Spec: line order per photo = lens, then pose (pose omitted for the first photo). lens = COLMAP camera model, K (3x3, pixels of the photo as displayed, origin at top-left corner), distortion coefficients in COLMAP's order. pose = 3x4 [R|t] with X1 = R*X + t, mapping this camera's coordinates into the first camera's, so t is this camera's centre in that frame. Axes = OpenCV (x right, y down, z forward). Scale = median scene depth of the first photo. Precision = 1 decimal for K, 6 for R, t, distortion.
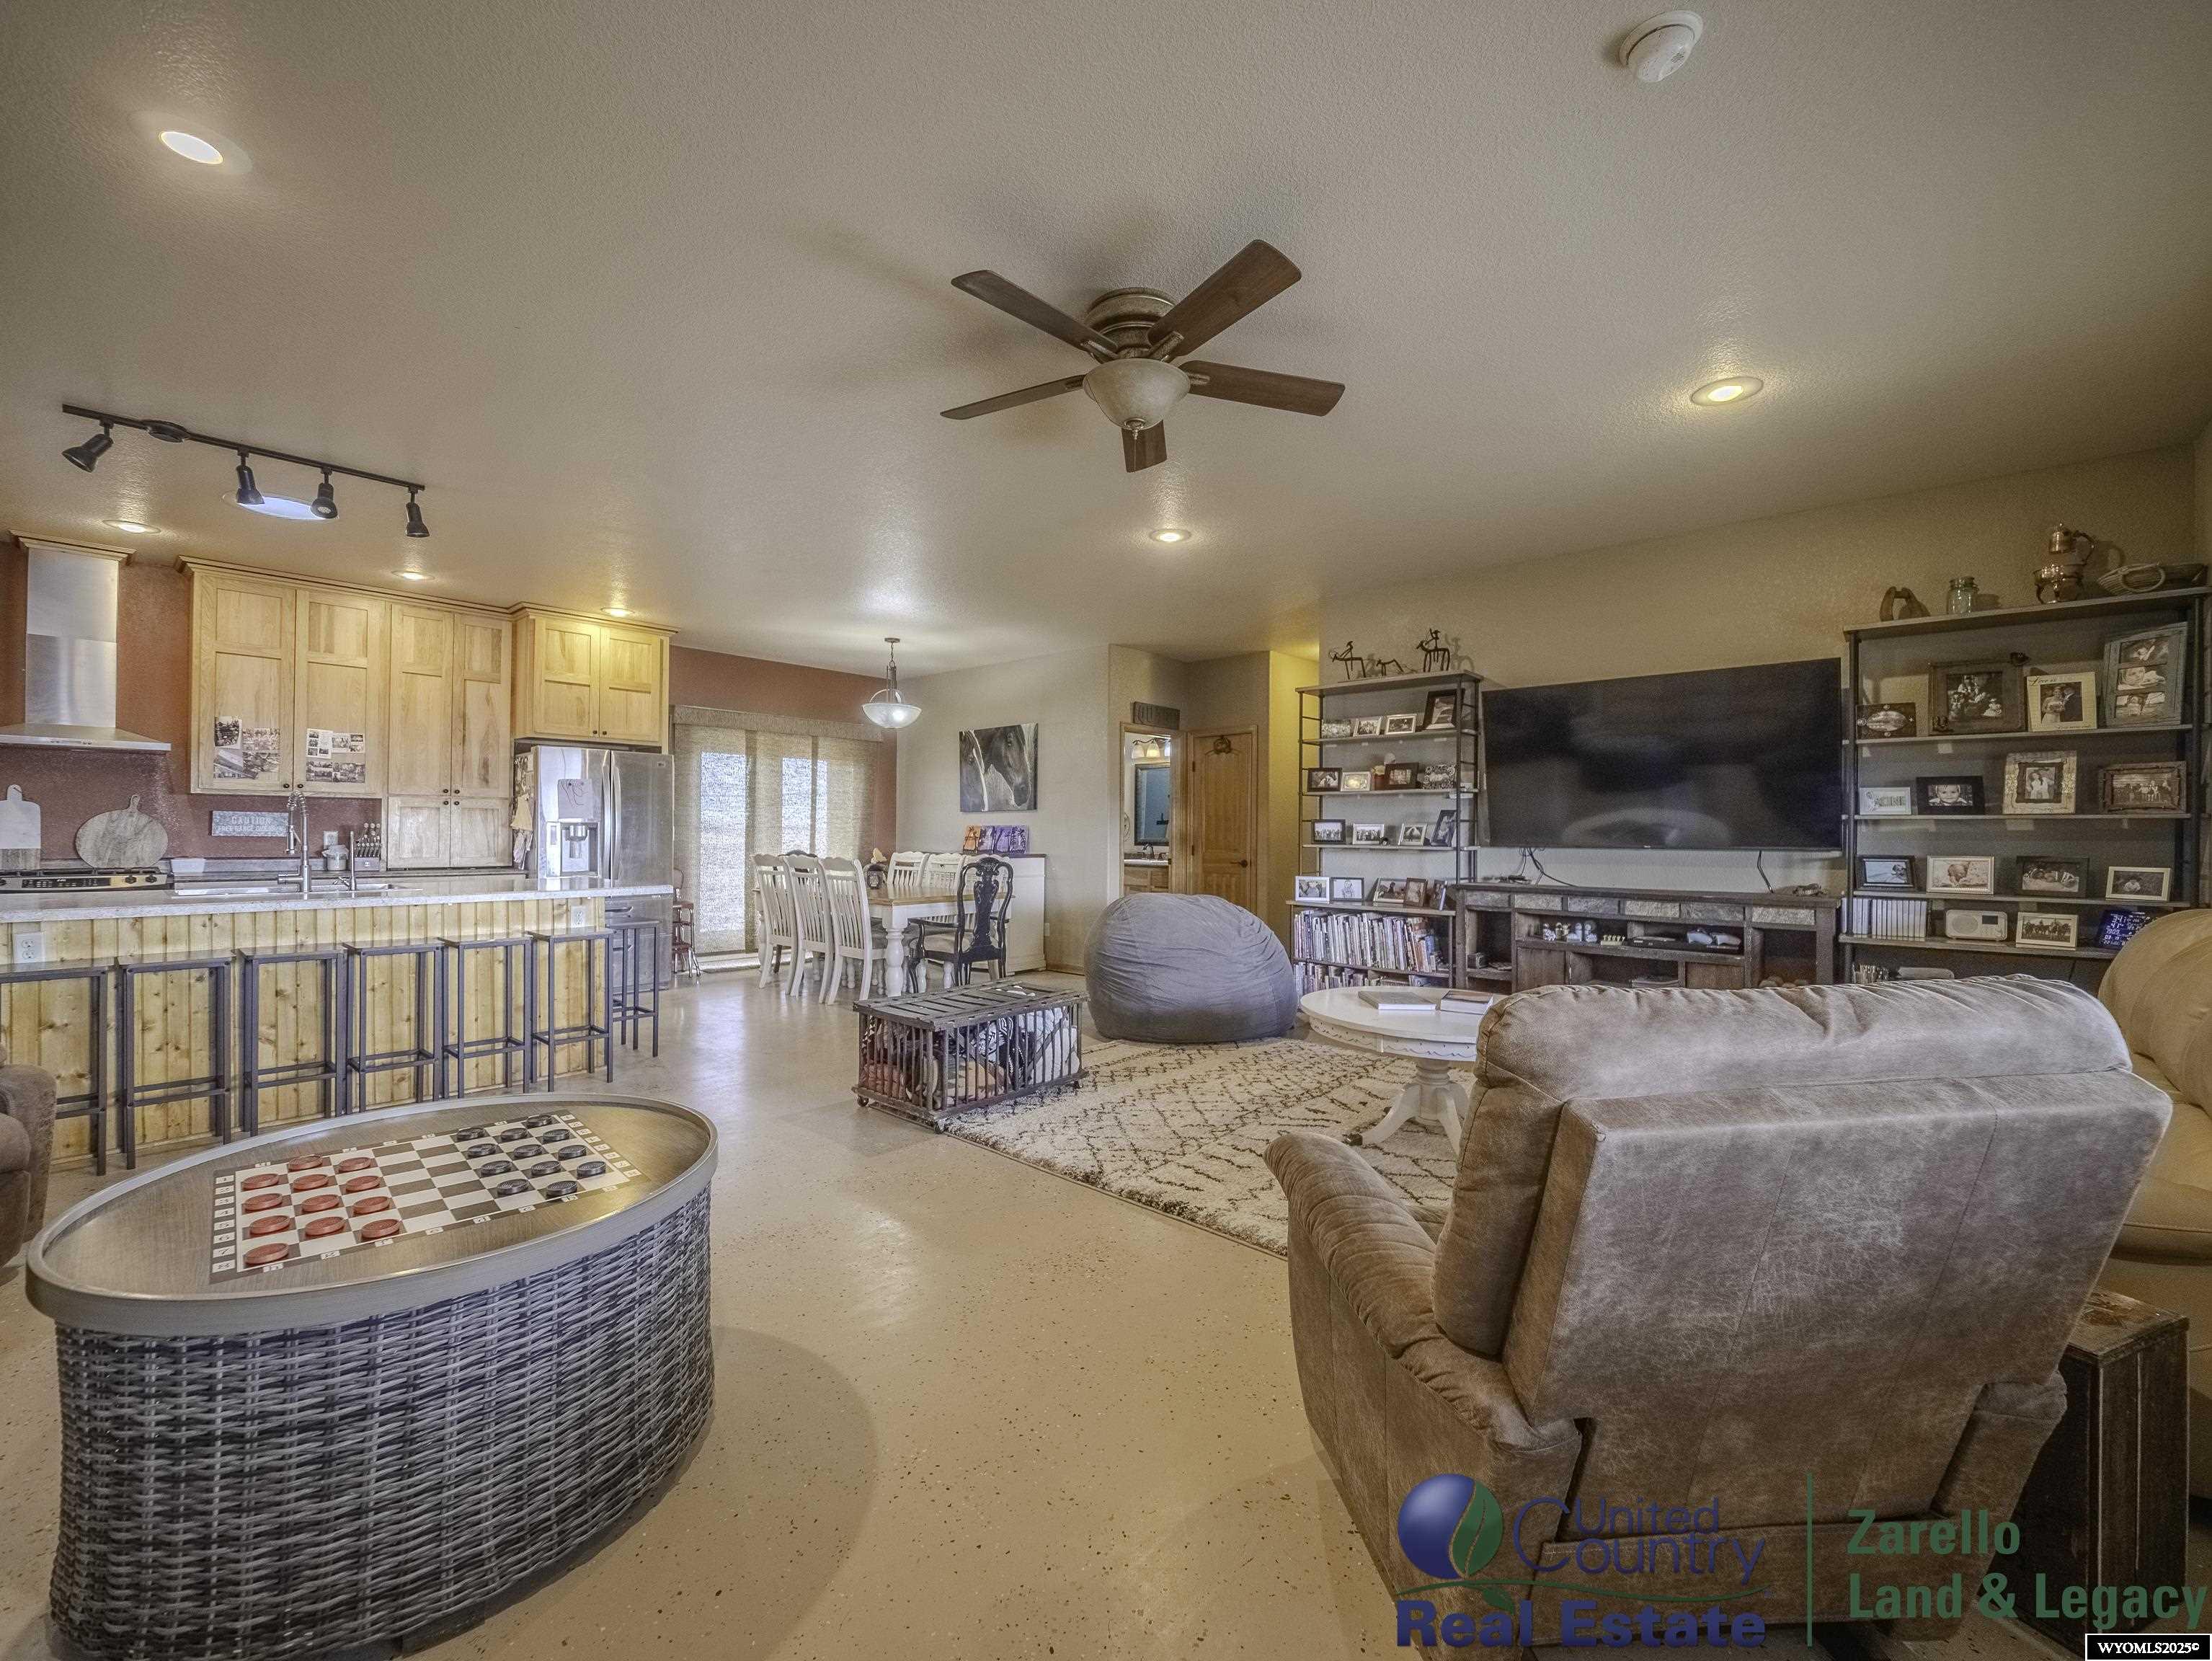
lens RADIAL K [[917.3, 0, 1099.7], [0, 917.3, 836.4], [0, 0, 1]] dist [-0.000111, -0.010561]
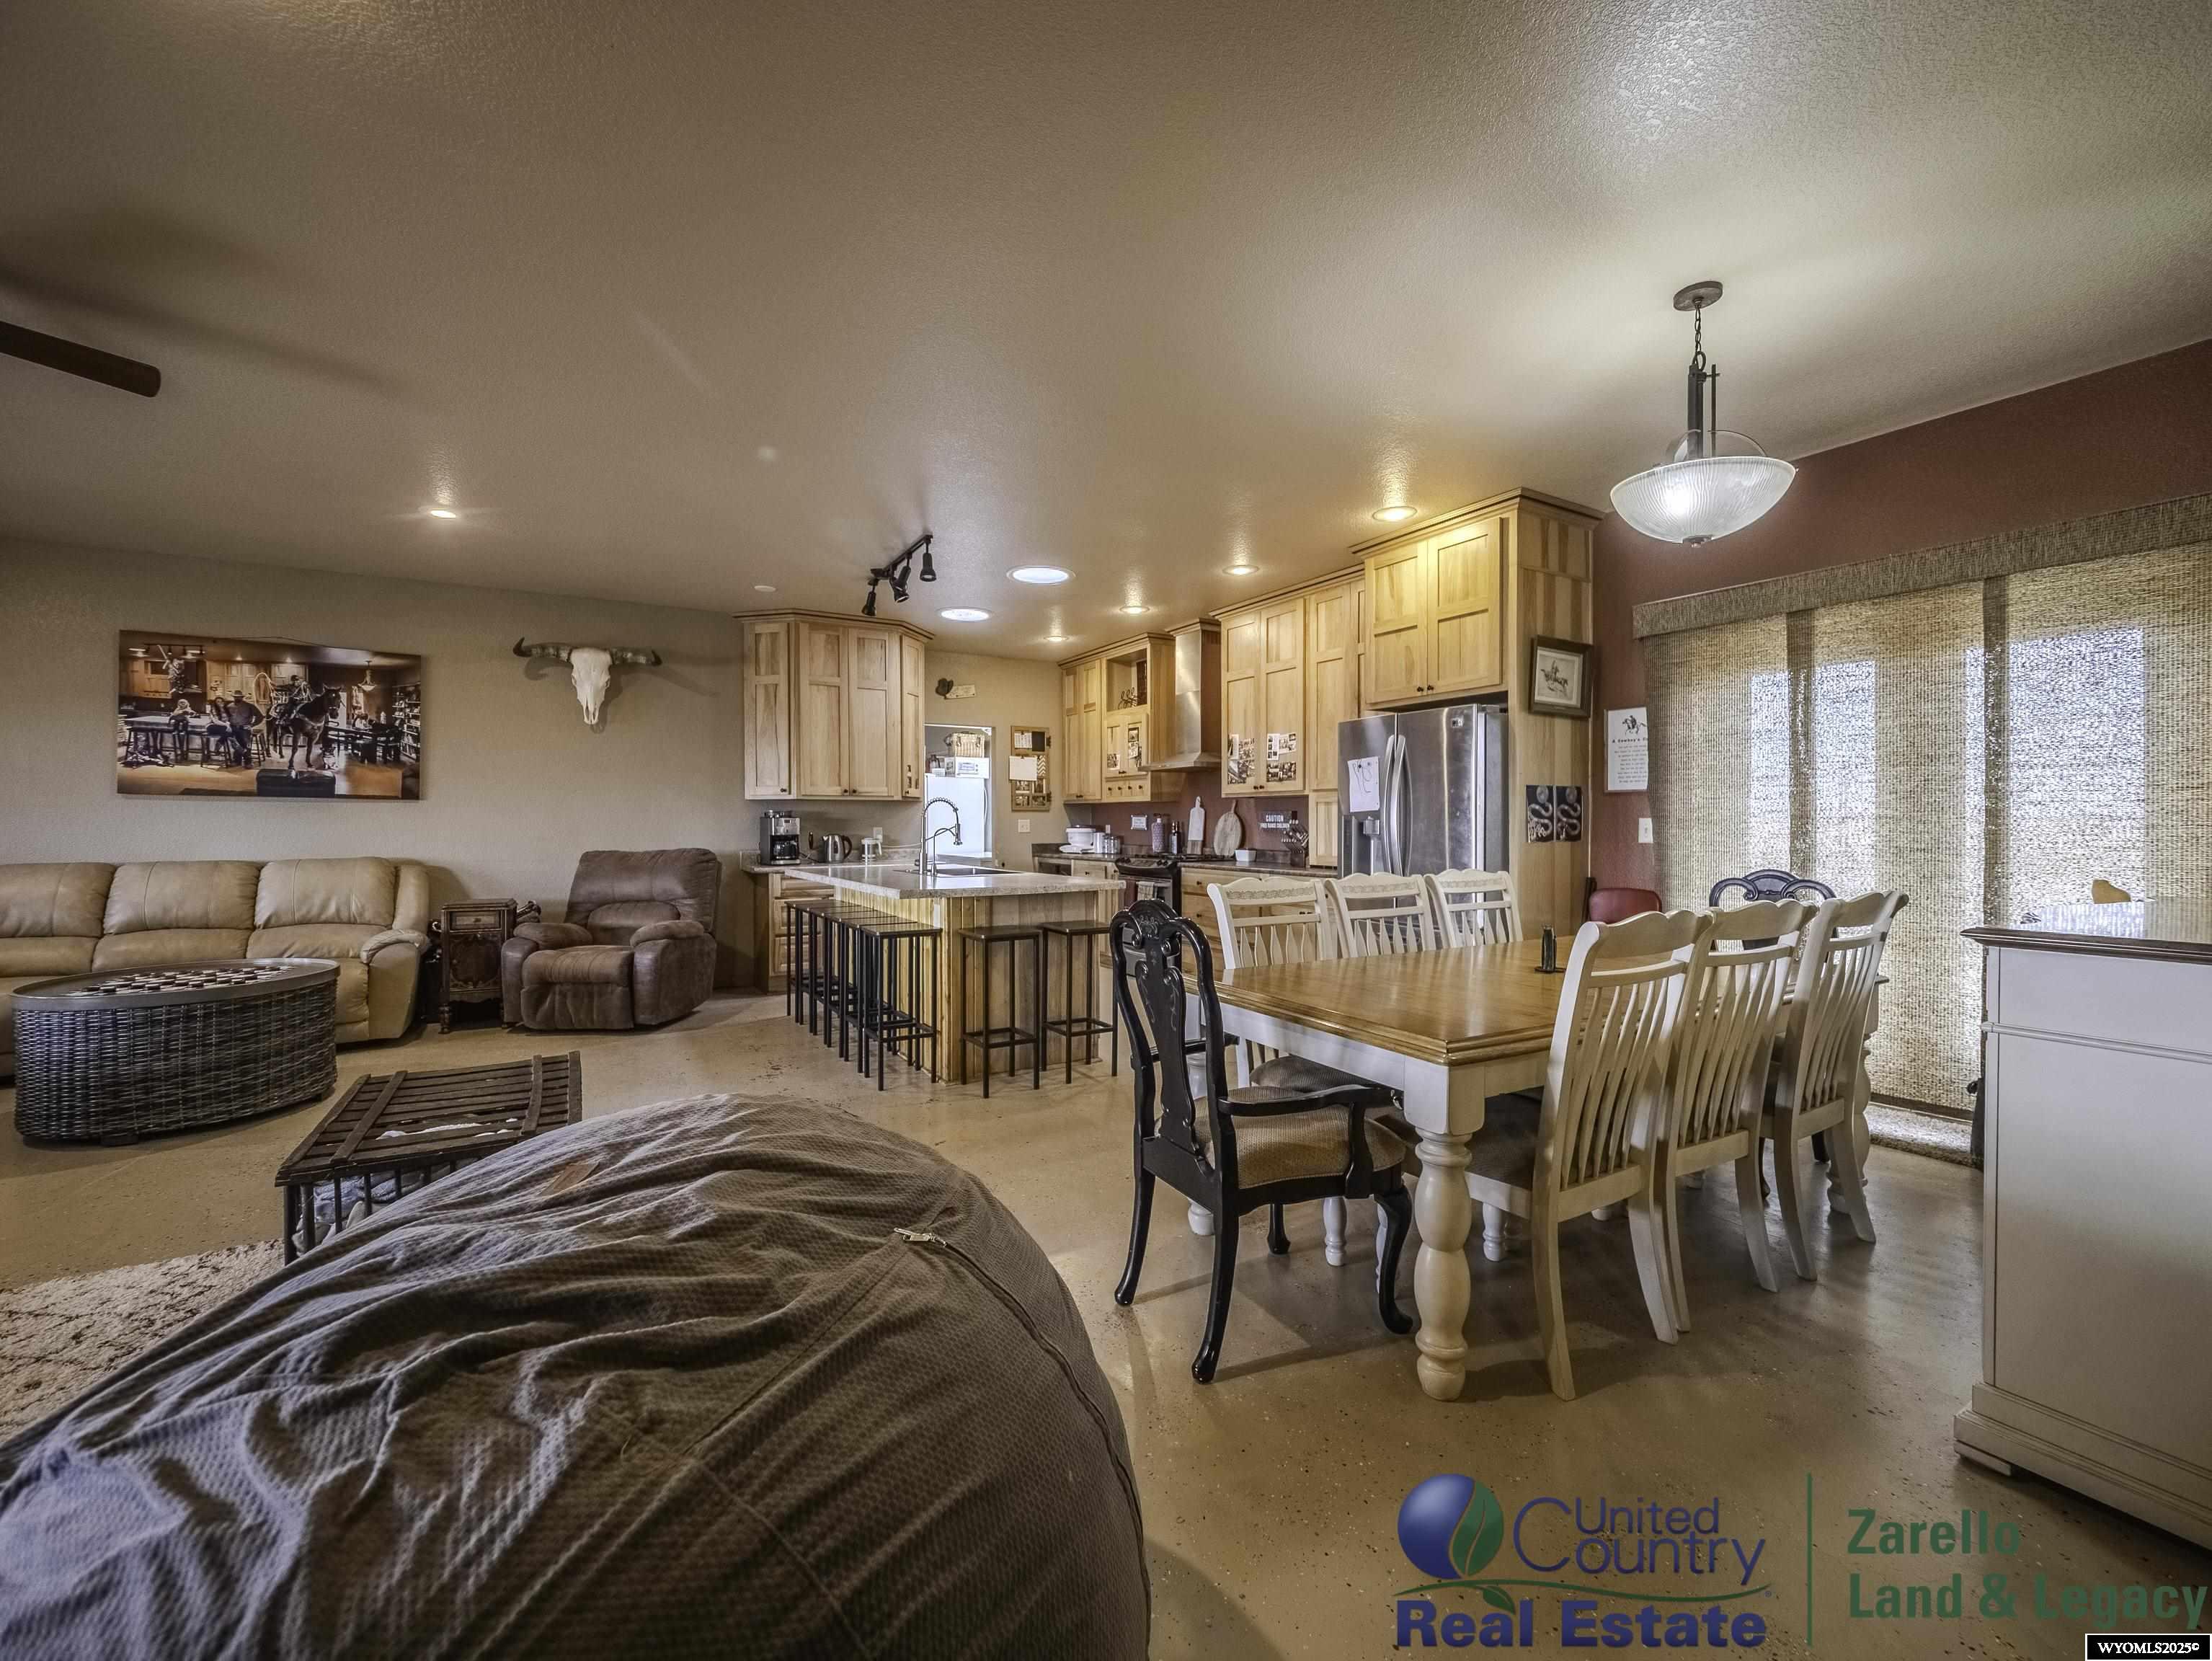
lens RADIAL K [[917.7, 0, 1125.7], [0, 917.7, 828.6], [0, 0, 1]] dist [-0.019913, -0.000147]
pose [[-0.269828, -0.000330, -0.962909, 0.241325], [-0.003509, 0.999994, 0.000640, -0.005341], [0.962902, 0.003552, -0.269827, 1.166113]]
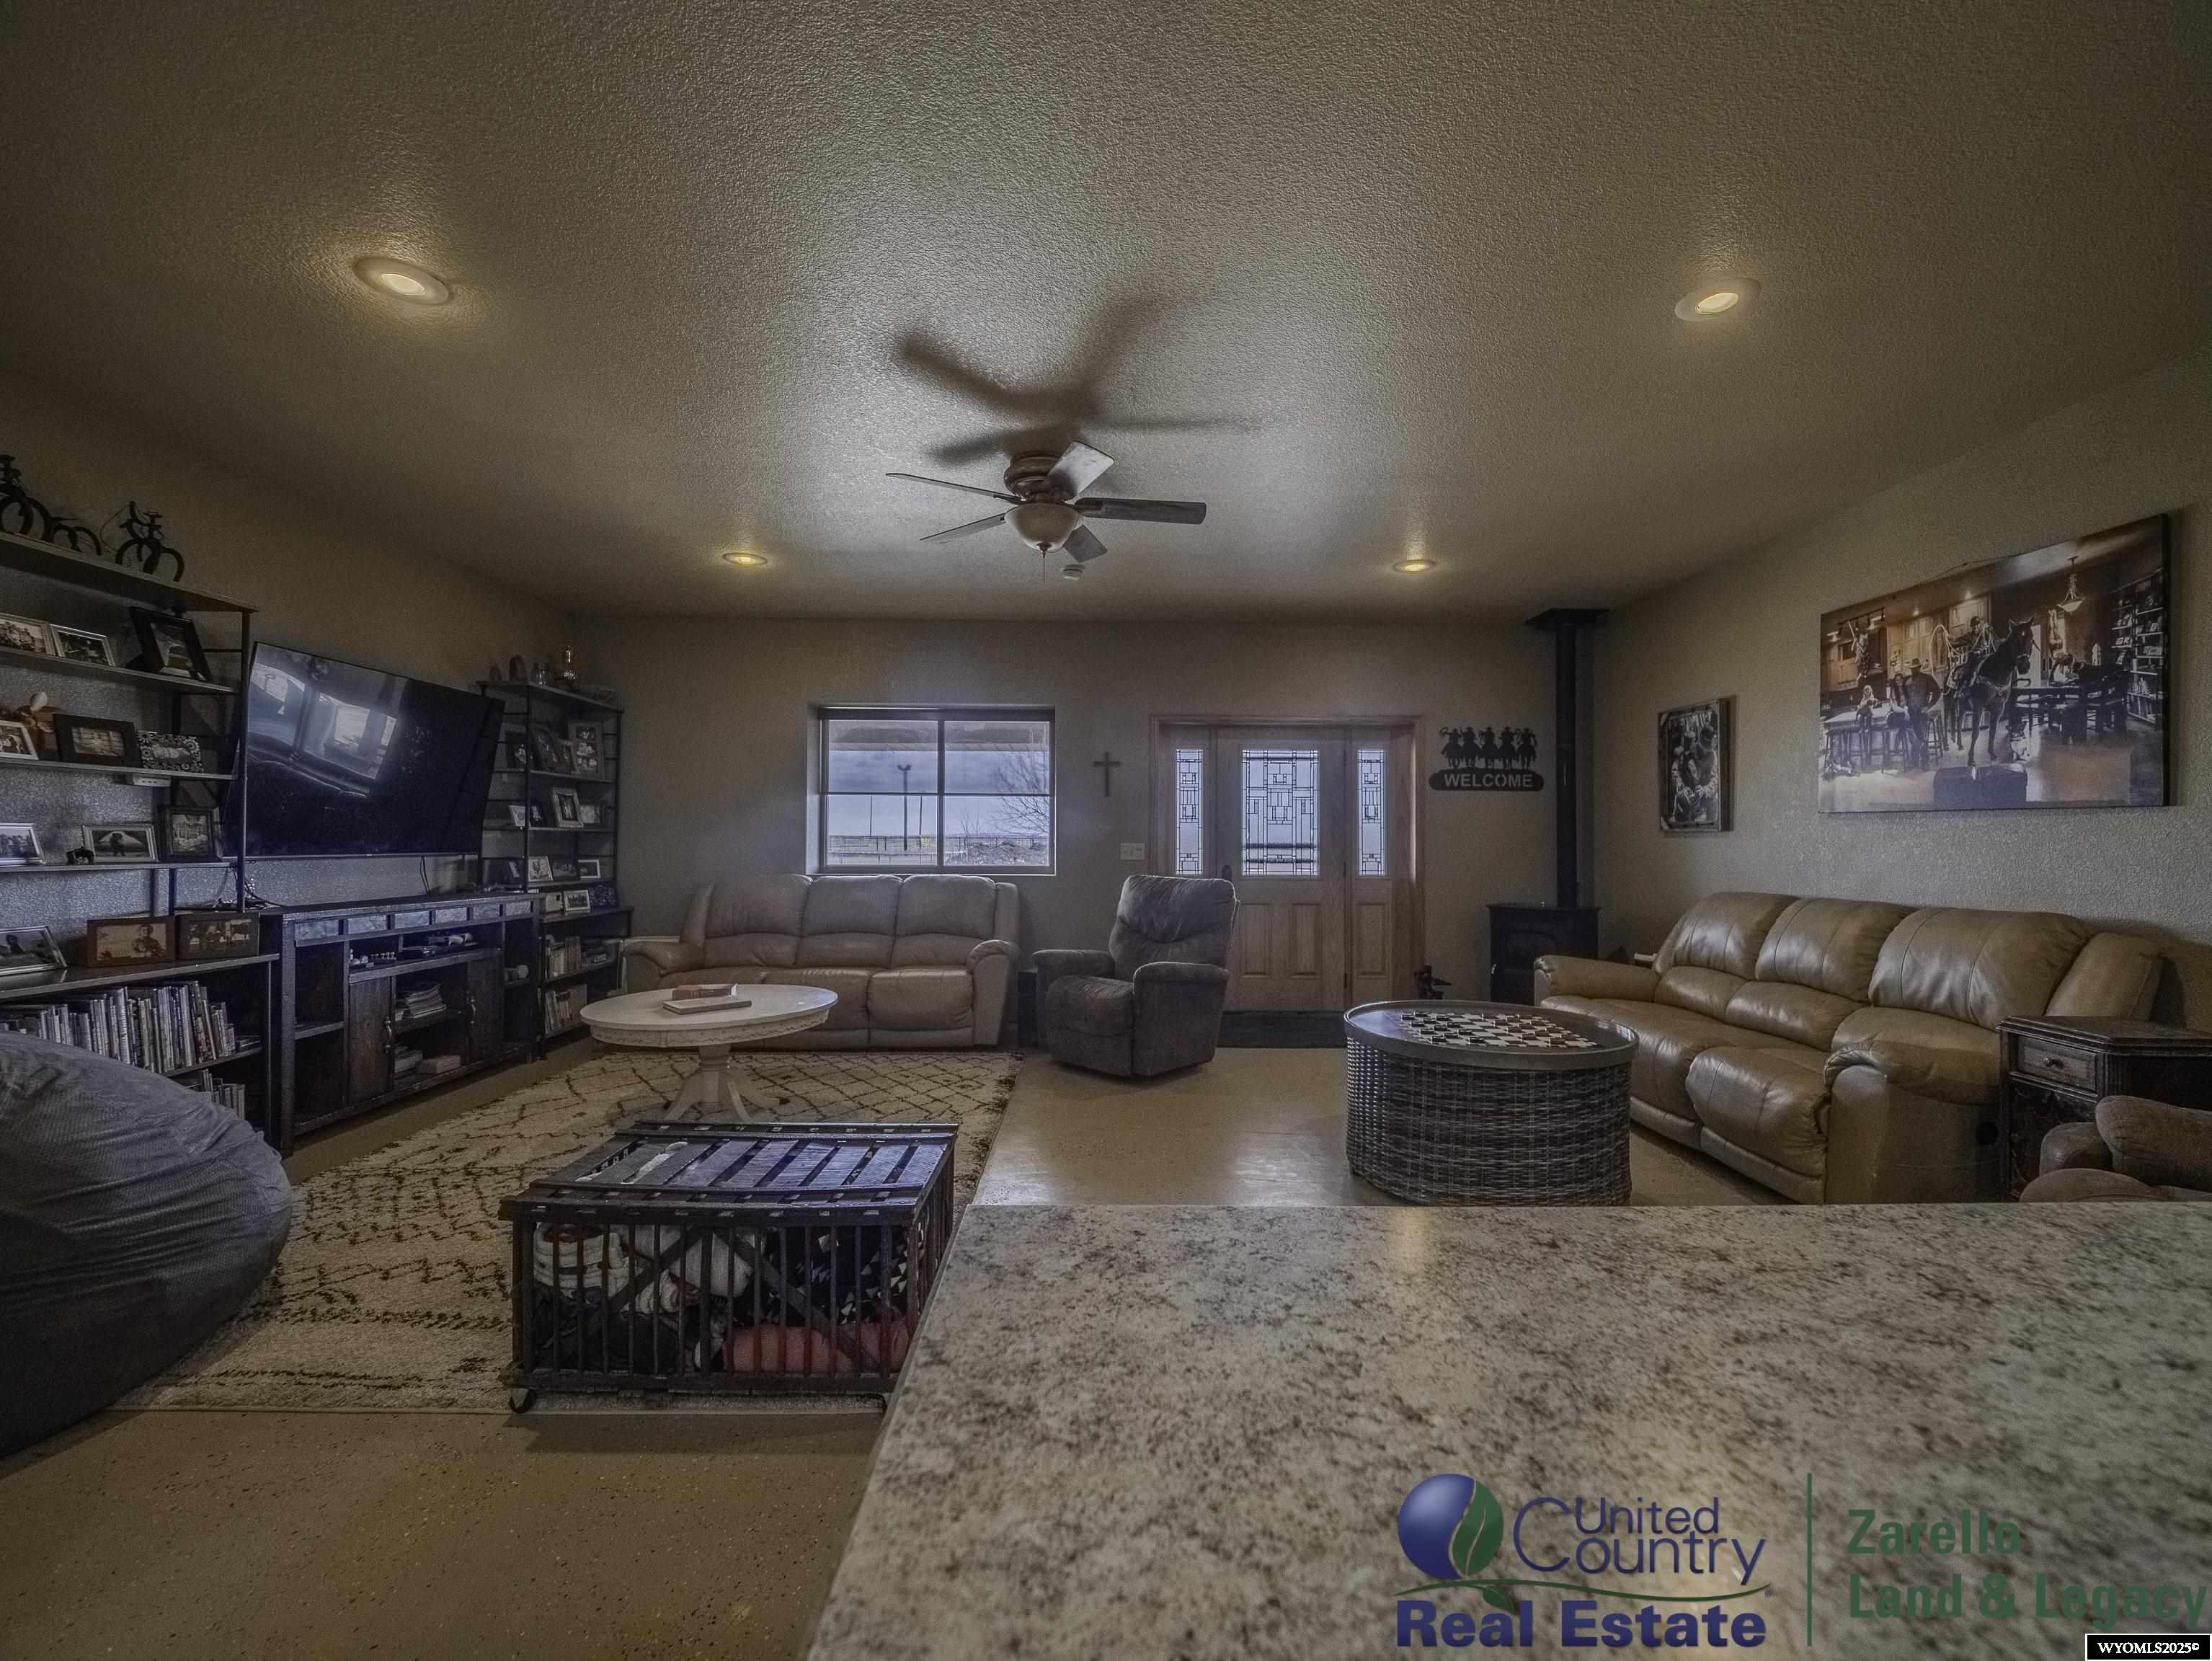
lens RADIAL K [[922.5, 0, 1116.0], [0, 922.5, 822.9], [0, 0, 1]] dist [-0.009899, 0.004835]
pose [[-0.687160, 0.003631, 0.726497, -0.498105], [-0.008808, 0.999872, -0.013329, -0.012784], [-0.726453, -0.015558, -0.687040, 0.896913]]
